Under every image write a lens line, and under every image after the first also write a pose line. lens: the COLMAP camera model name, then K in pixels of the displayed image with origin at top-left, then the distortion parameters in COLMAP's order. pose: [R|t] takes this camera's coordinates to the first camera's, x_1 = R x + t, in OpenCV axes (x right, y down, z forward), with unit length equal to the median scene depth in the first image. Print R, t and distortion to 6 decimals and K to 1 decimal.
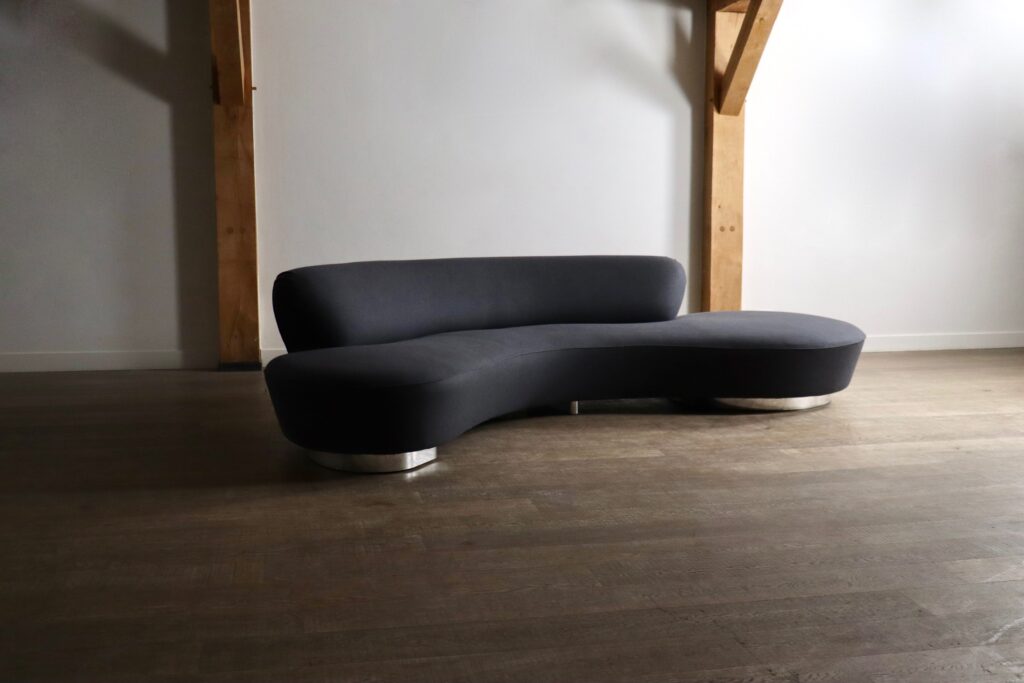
lens RADIAL K [[1095.7, 0, 519.9], [0, 1095.7, 342.6], [0, 0, 1]] dist [-0.086109, 0.180173]
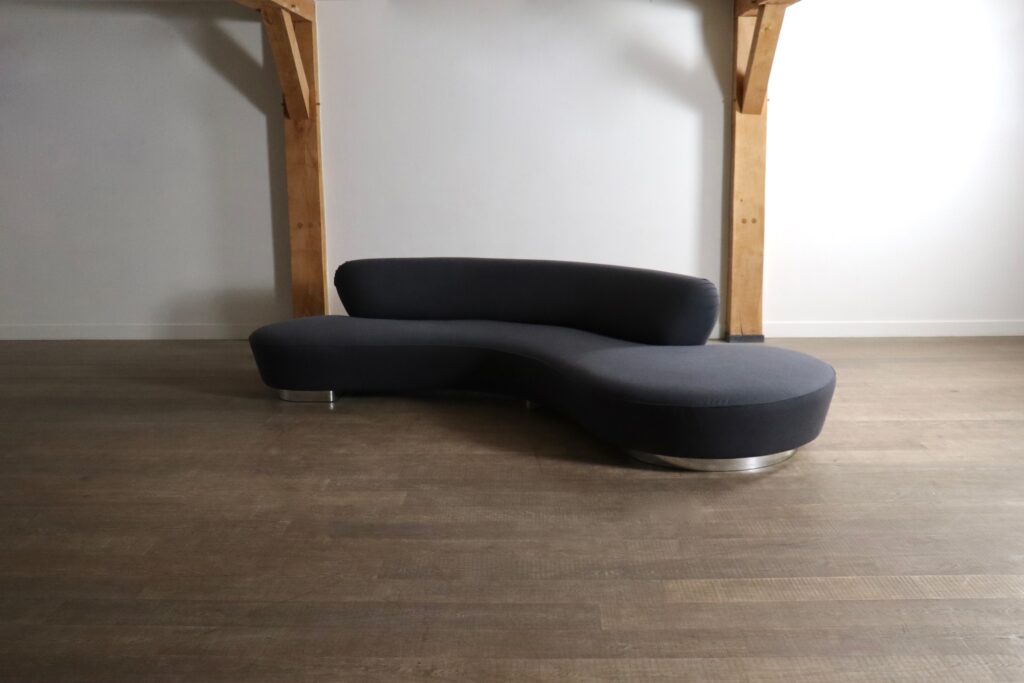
lens RADIAL K [[1067.0, 0, 512.0], [0, 1067.0, 341.5], [0, 0, 1]] dist [-0.127565, 0.215656]
pose [[0.972938, 0.032298, -0.228799, 0.225209], [-0.014793, 0.996858, 0.077817, -0.070096], [0.230594, -0.072326, 0.970358, -0.073343]]
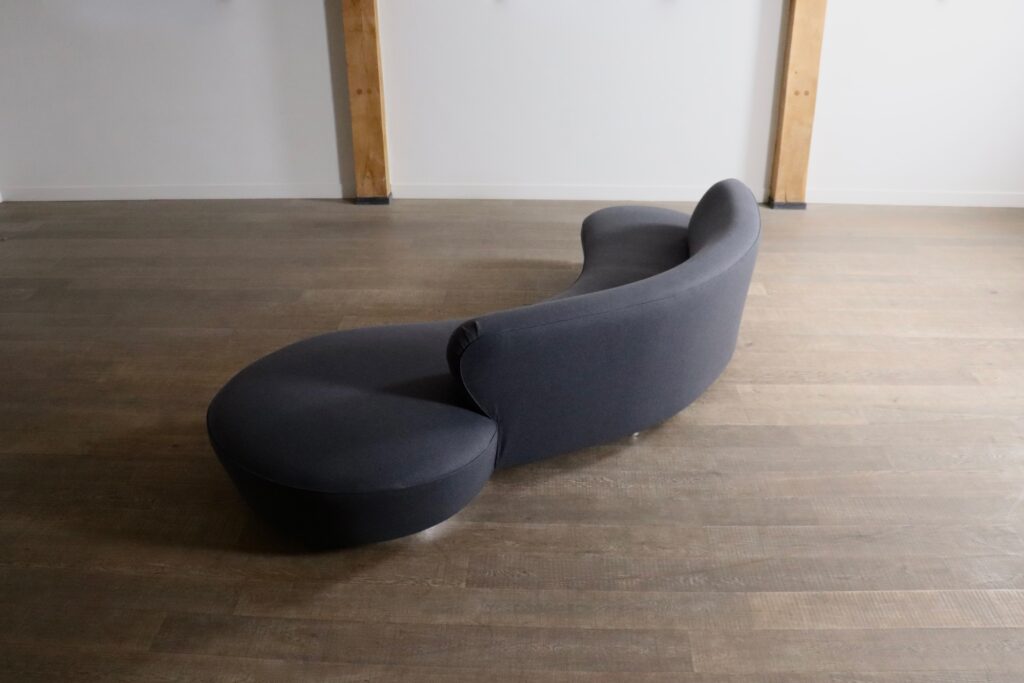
lens RADIAL K [[898.7, 0, 512.6], [0, 898.7, 354.9], [0, 0, 1]] dist [-0.185846, 0.148772]
pose [[0.967158, 0.106876, -0.230616, 0.153068], [-0.016329, 0.931554, 0.363235, -0.188014], [0.253653, -0.347540, 0.902705, 0.063735]]
